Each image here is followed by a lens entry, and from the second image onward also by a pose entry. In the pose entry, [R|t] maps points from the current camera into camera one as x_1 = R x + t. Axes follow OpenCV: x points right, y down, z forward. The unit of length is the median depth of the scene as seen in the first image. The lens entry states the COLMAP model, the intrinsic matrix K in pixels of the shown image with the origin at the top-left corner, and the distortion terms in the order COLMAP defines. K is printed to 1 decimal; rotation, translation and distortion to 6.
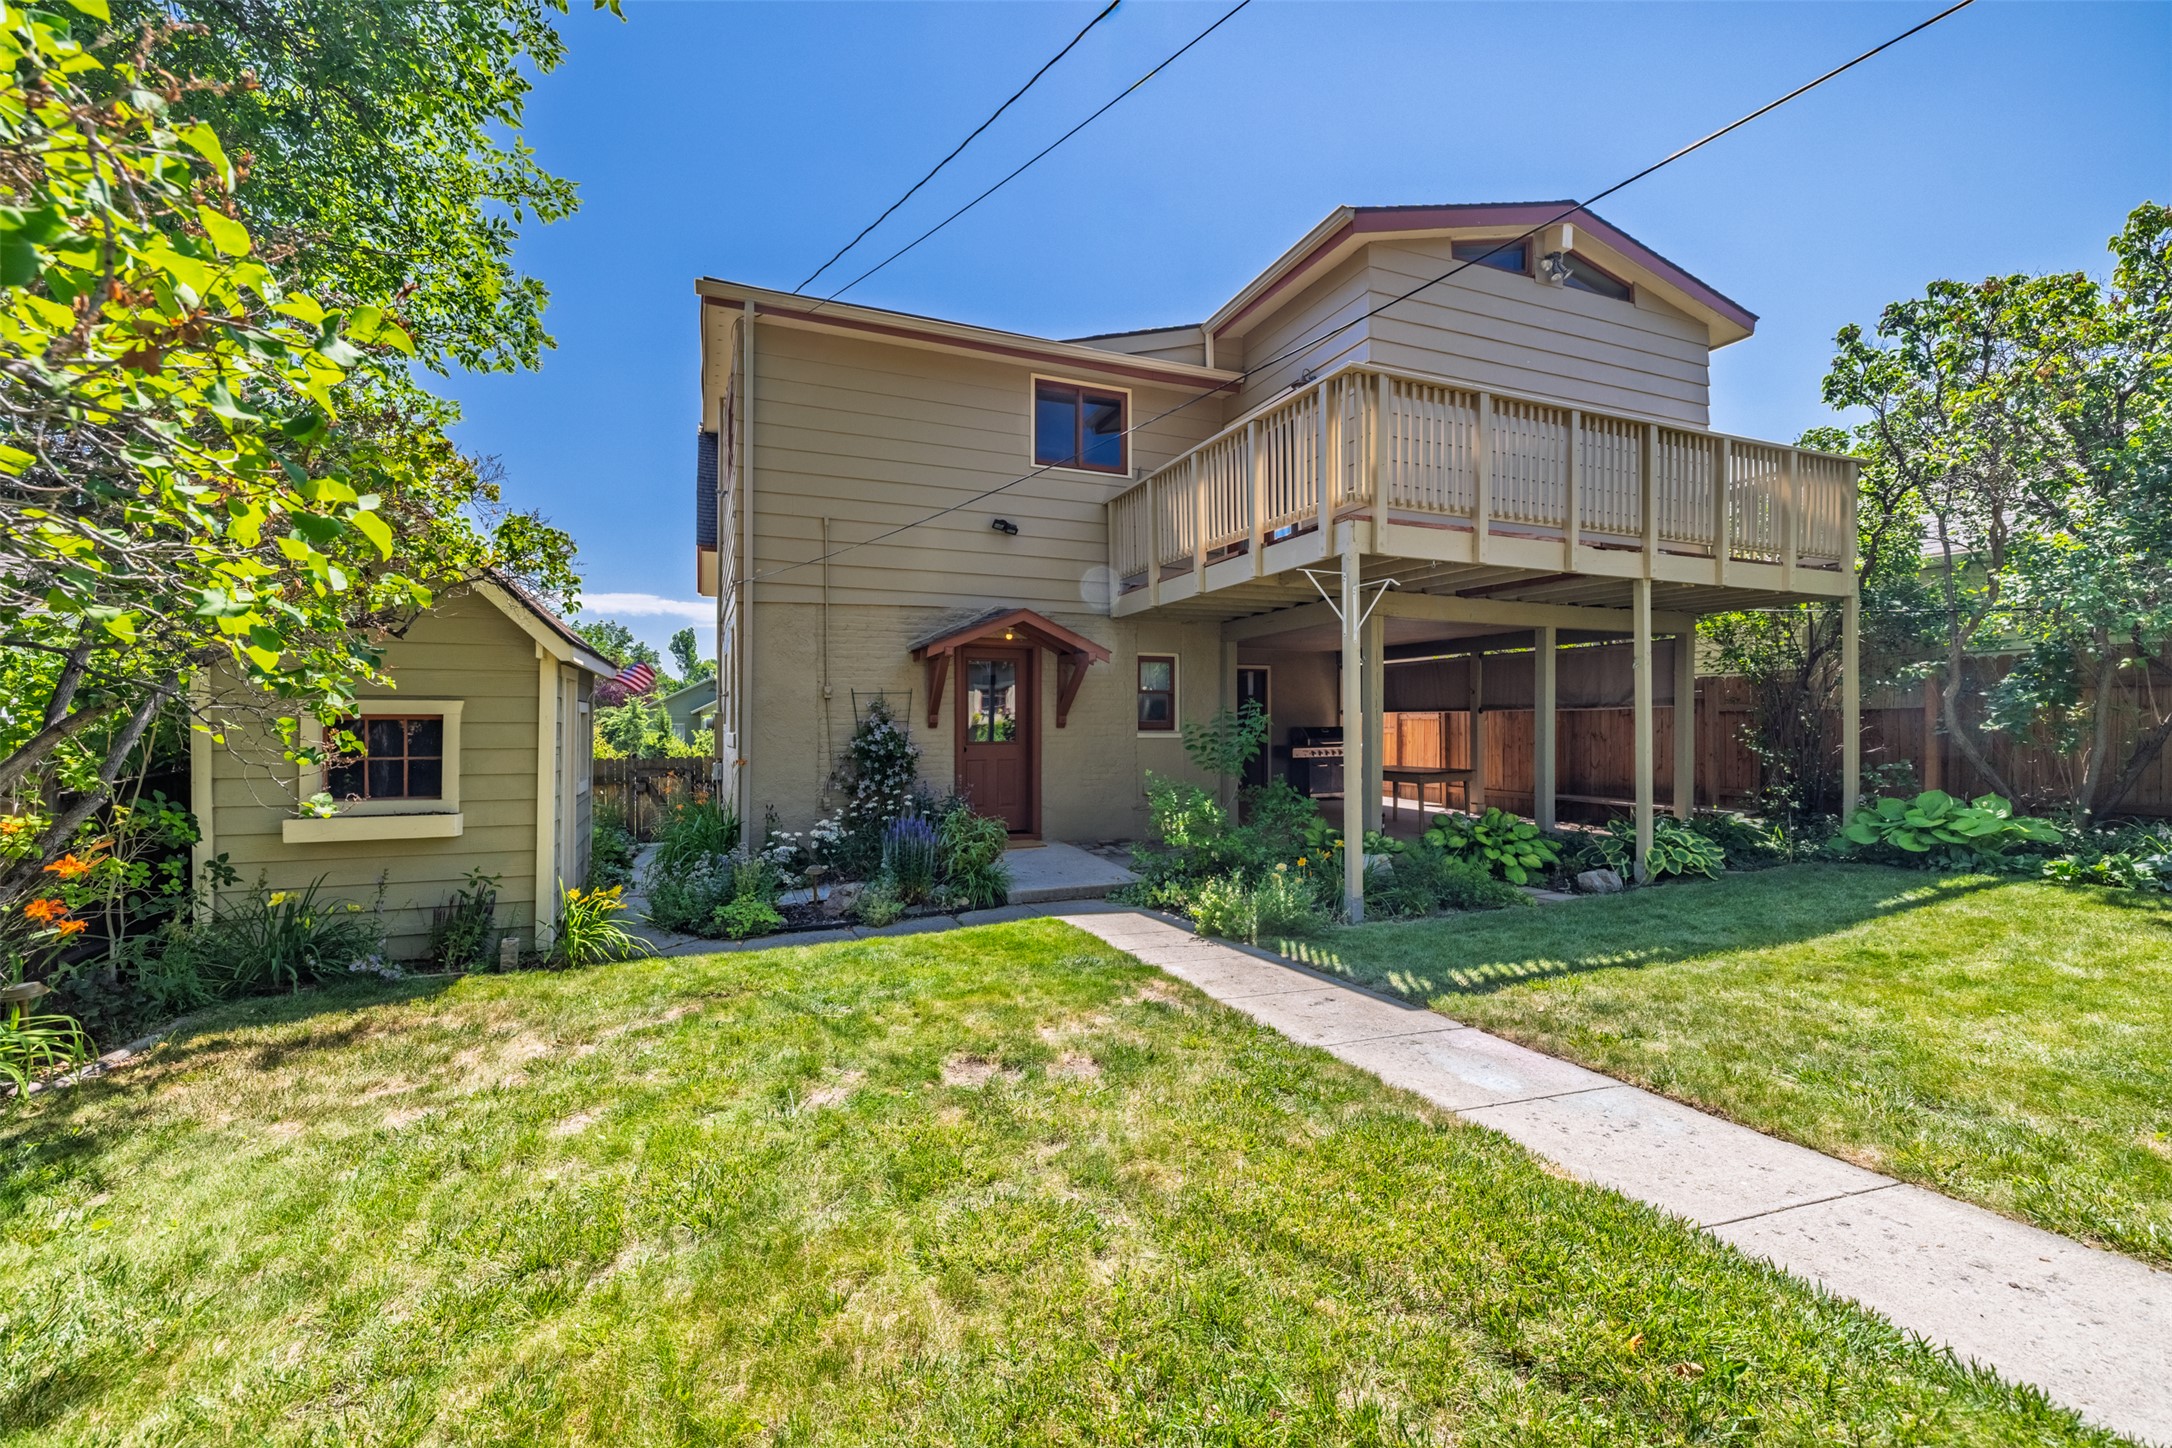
lens RADIAL K [[945.2, 0, 1083.7], [0, 945.2, 732.1], [0, 0, 1]] dist [-0.000268, -0.000013]
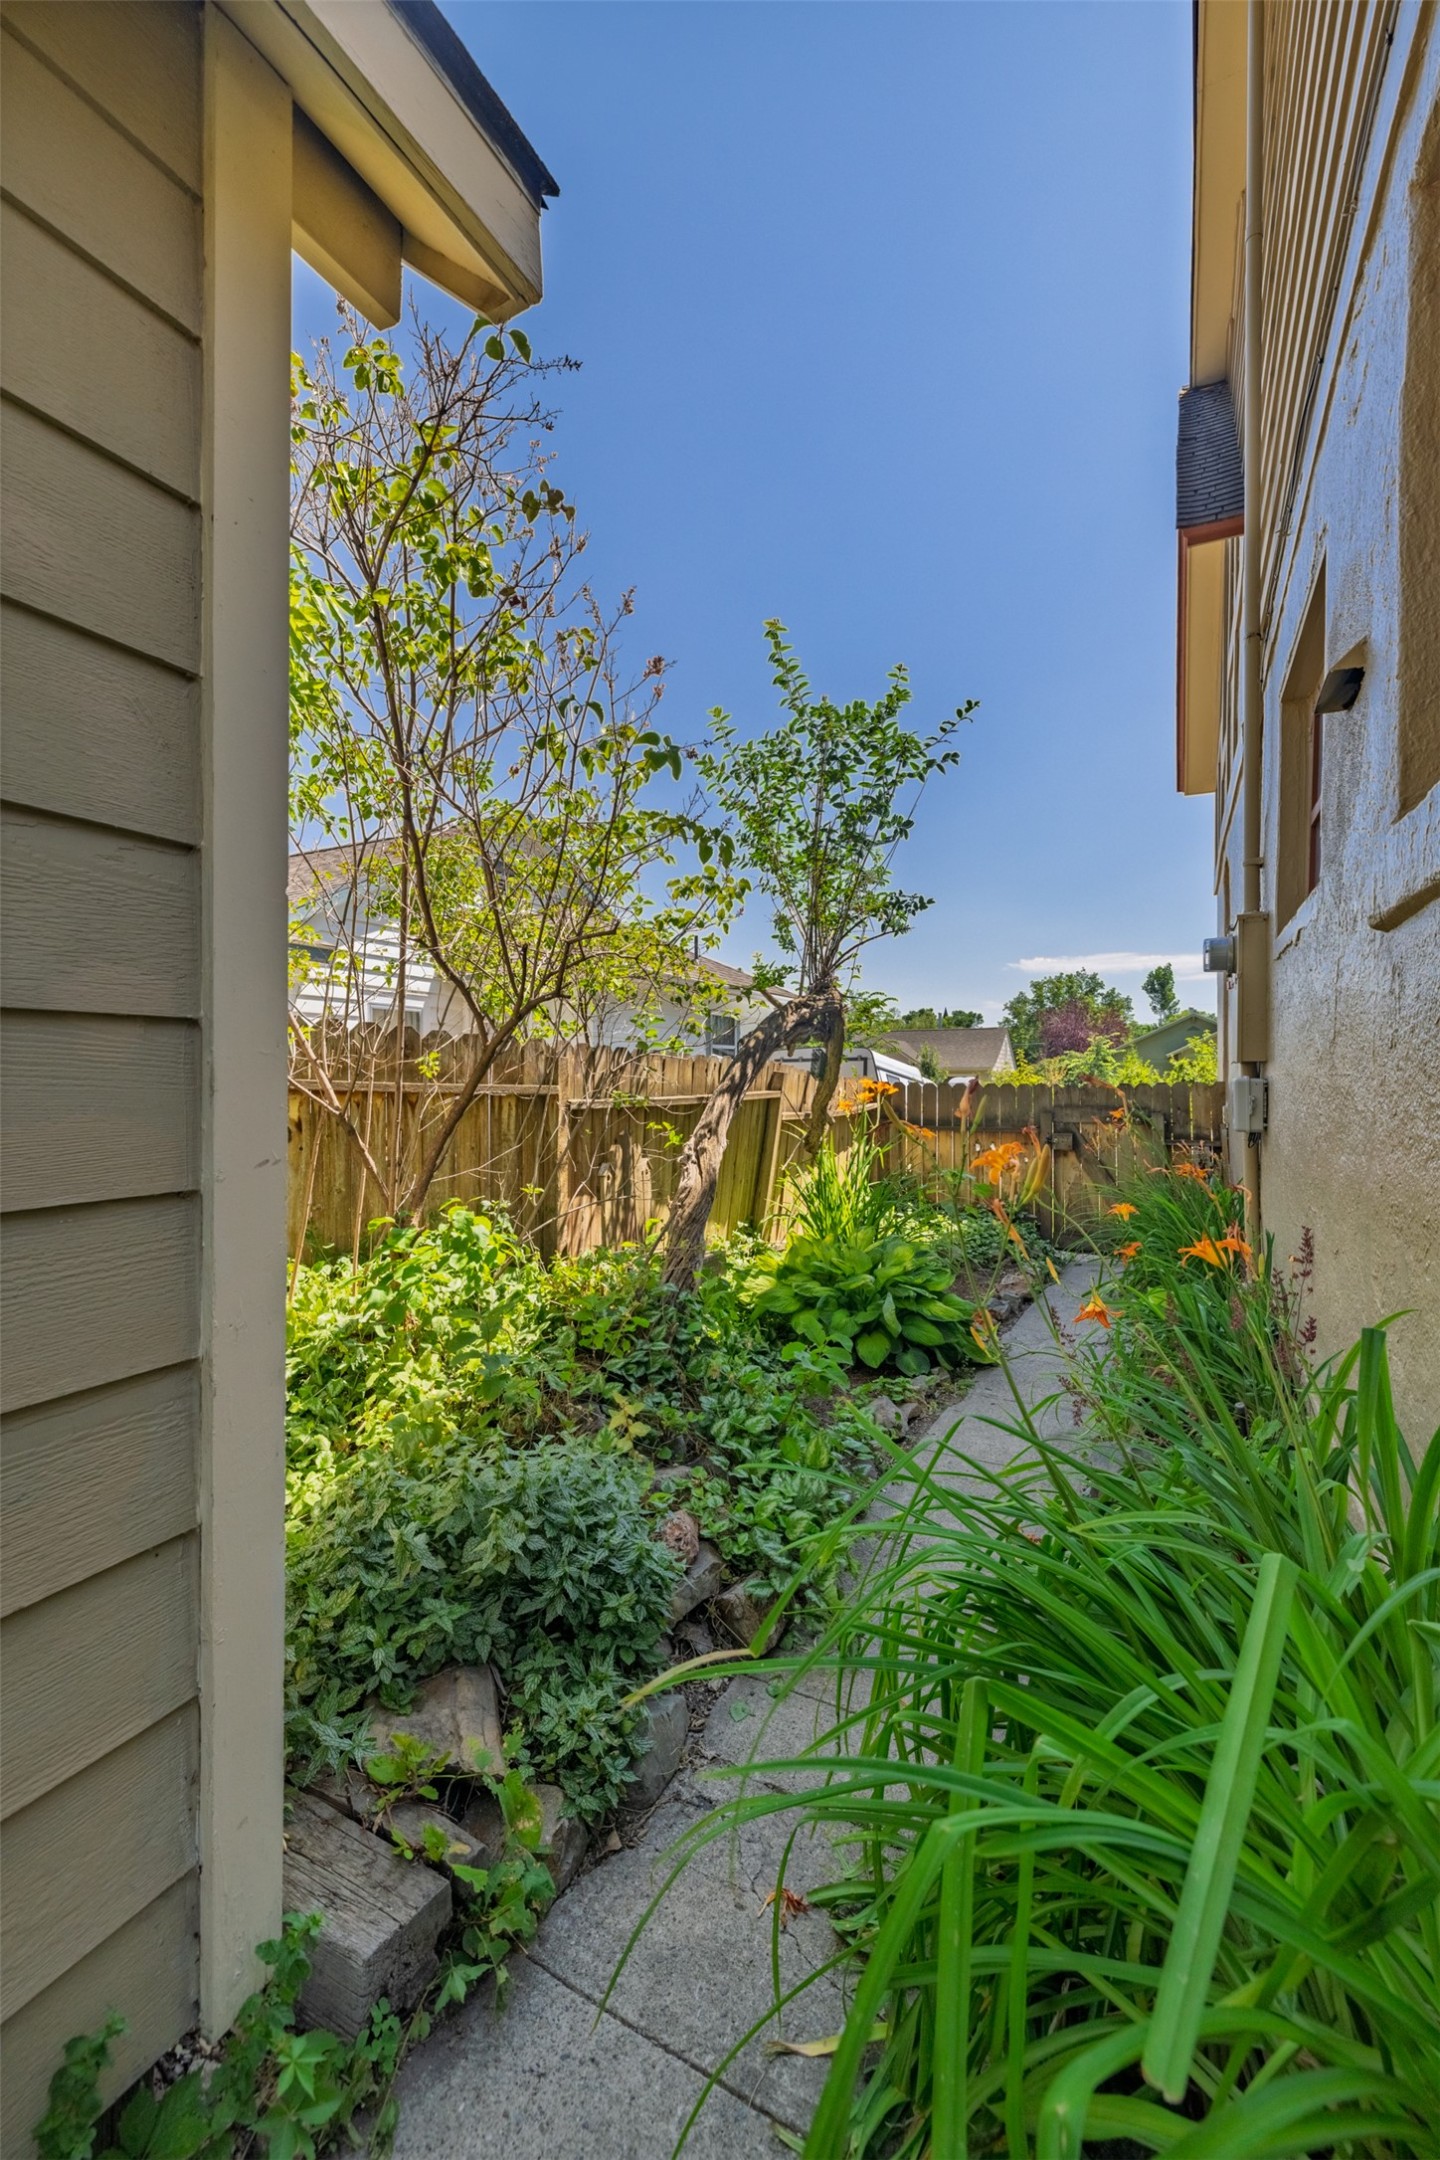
lens RADIAL K [[939.9, 0, 718.2], [0, 939.9, 1085.3], [0, 0, 1]] dist [-0.000268, -0.000013]
pose [[0.667564, 0.002042, -0.744549, -0.047868], [-0.007137, 0.999968, -0.003657, 0.006943], [0.744518, 0.007756, 0.667558, 0.116343]]
